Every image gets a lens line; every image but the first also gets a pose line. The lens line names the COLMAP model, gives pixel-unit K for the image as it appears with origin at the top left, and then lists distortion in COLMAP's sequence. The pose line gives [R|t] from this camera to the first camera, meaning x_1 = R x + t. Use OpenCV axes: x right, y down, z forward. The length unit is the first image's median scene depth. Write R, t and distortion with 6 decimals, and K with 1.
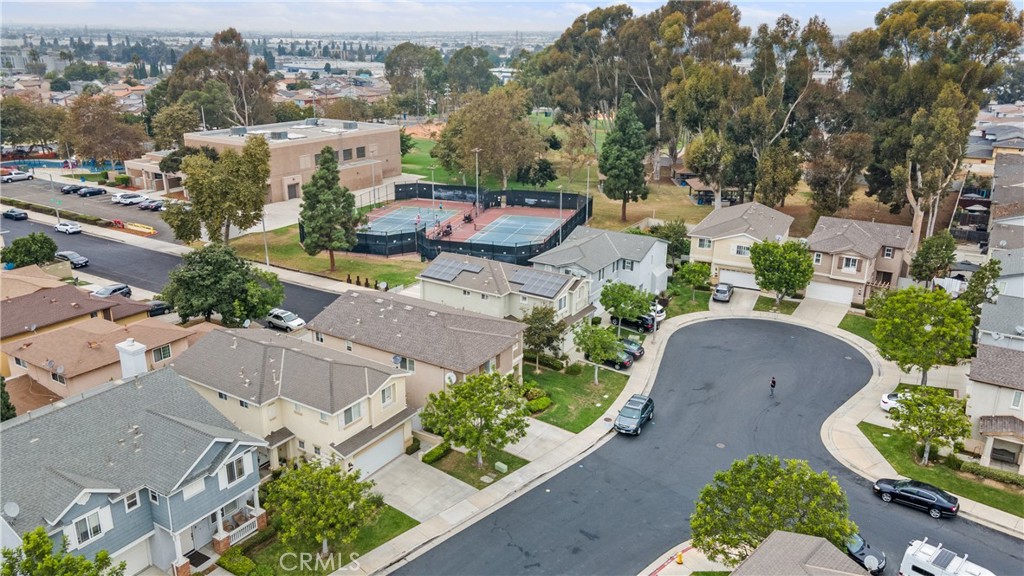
lens RADIAL K [[757.9, 0, 512.7], [0, 757.9, 286.2], [0, 0, 1]] dist [0.045830, 0.006496]
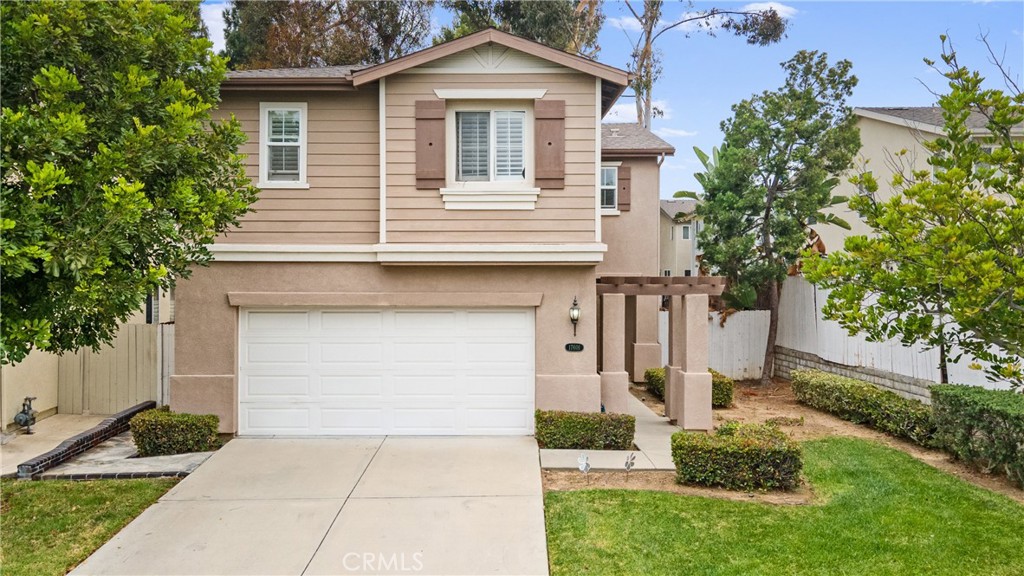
lens RADIAL K [[757.9, 0, 475.9], [0, 757.9, 284.8], [0, 0, 1]] dist [0.045830, 0.006496]
pose [[0.849282, -0.007583, 0.527885, 0.358180], [0.171512, 0.949624, -0.262293, 0.033915], [-0.499303, 0.313299, 0.807799, 0.883742]]
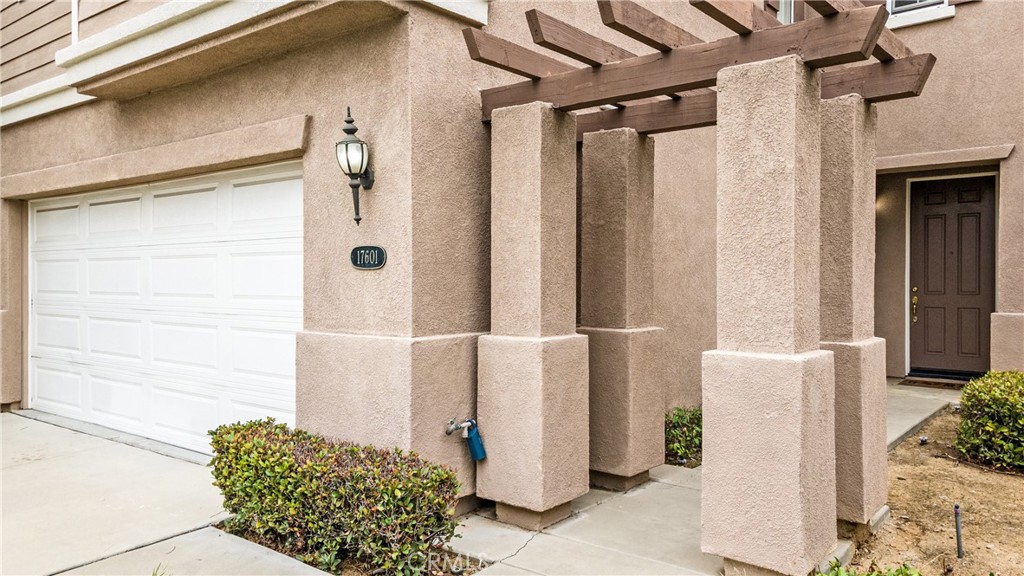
lens RADIAL K [[757.9, 0, 517.9], [0, 757.9, 288.7], [0, 0, 1]] dist [0.045830, 0.006496]
pose [[0.994916, -0.004077, -0.100622, 0.466734], [-0.026962, 0.951918, -0.305163, 0.027945], [0.097028, 0.306325, 0.946969, 0.948451]]
